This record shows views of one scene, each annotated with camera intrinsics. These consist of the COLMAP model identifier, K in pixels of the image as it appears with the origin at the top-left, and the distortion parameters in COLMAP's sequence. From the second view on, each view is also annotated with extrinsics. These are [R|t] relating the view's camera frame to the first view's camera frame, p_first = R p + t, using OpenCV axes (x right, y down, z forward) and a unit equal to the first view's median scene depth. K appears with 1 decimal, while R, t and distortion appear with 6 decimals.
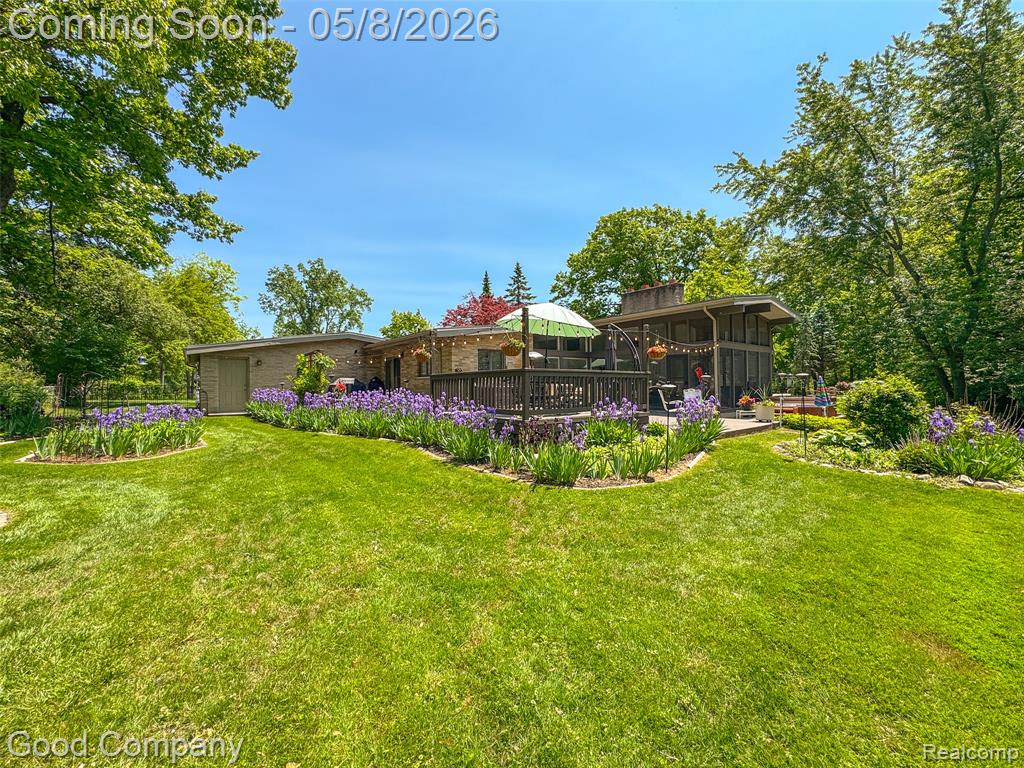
lens RADIAL K [[415.6, 0, 511.7], [0, 415.6, 383.5], [0, 0, 1]] dist [-0.000854, 0.001638]
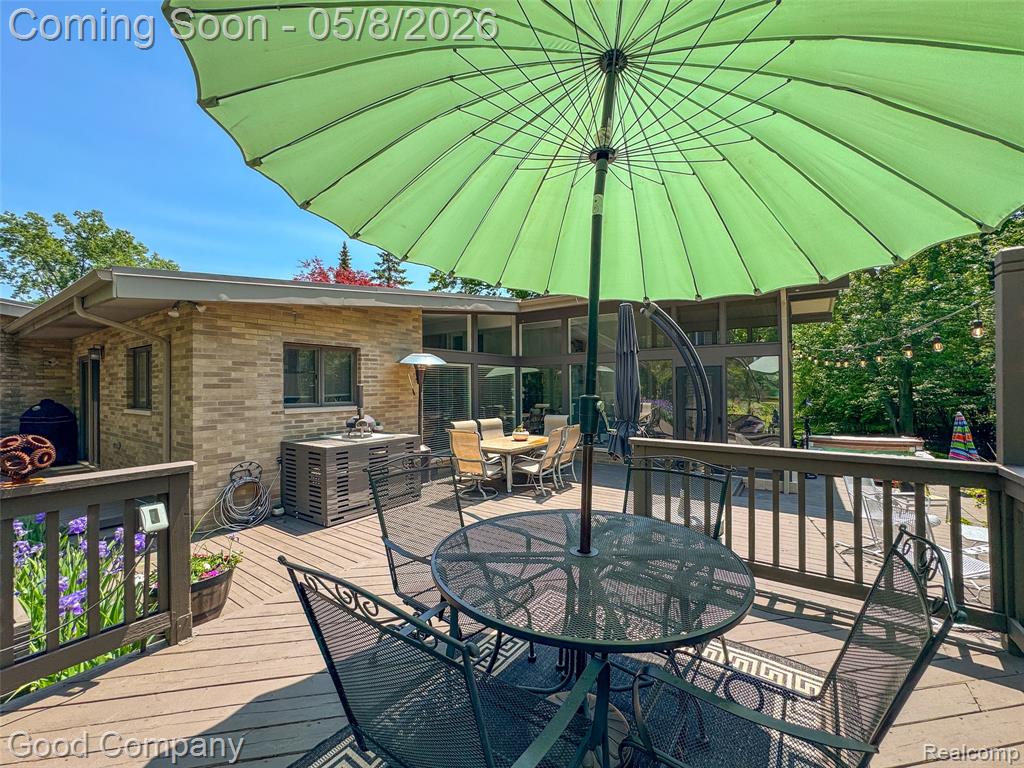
lens RADIAL K [[415.6, 0, 511.5], [0, 415.6, 383.6], [0, 0, 1]] dist [-0.000854, 0.001638]
pose [[0.953383, 0.006824, 0.301687, 0.001144], [-0.006231, 0.999976, -0.002926, -0.012483], [-0.301700, 0.000910, 0.953403, 0.158161]]
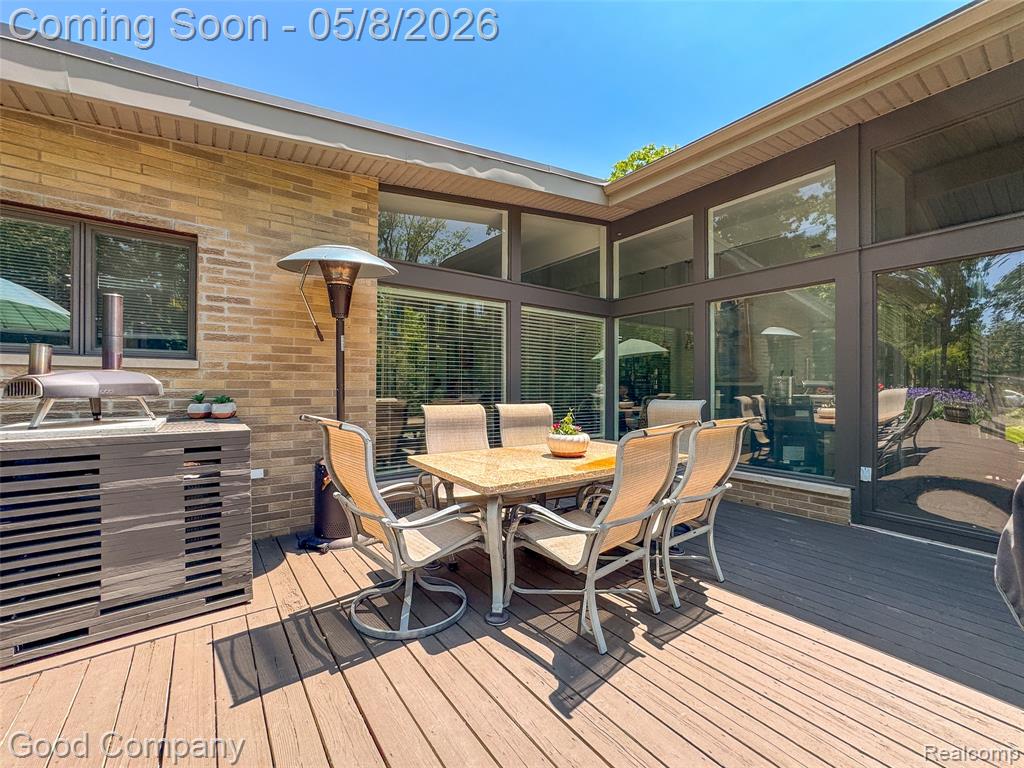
lens RADIAL K [[415.6, 0, 508.5], [0, 415.6, 381.4], [0, 0, 1]] dist [-0.000854, 0.001638]
pose [[0.999418, 0.013729, -0.031215, 0.042474], [-0.013957, 0.999878, -0.007068, -0.002668], [0.031114, 0.007499, 0.999488, 0.239255]]
